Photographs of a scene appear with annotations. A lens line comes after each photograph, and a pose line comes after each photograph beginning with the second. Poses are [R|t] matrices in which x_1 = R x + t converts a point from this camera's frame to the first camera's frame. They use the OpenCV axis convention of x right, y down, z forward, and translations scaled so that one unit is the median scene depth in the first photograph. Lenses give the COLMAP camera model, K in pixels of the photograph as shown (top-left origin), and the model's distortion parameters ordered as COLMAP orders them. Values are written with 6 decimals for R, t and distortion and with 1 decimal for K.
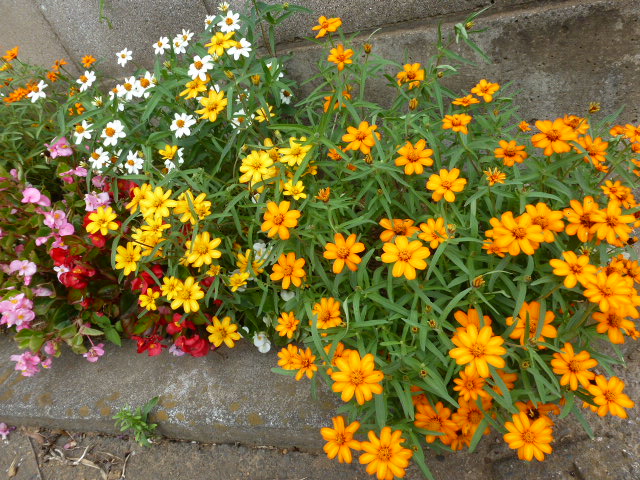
lens RADIAL K [[452.5, 0, 320.0], [0, 452.5, 240.0], [0, 0, 1]] dist [-0.029135, 0.000154]
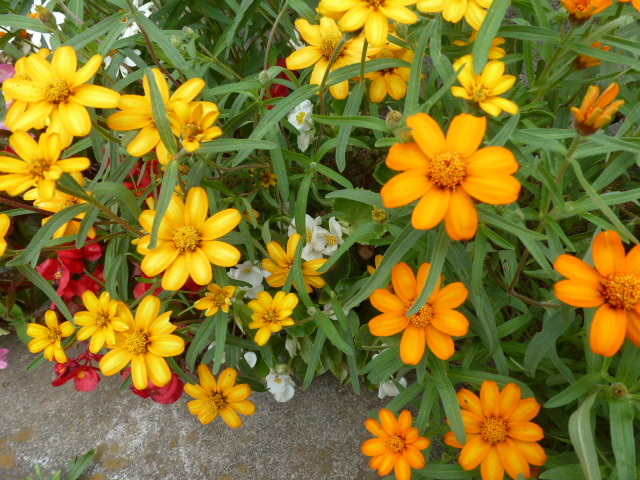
lens RADIAL K [[452.5, 0, 320.0], [0, 452.5, 240.0], [0, 0, 1]] dist [-0.029135, 0.000154]
pose [[0.995357, 0.075034, 0.060292, -0.170476], [-0.081501, 0.990231, 0.113138, -0.025380], [-0.051214, -0.117527, 0.991748, 0.617122]]
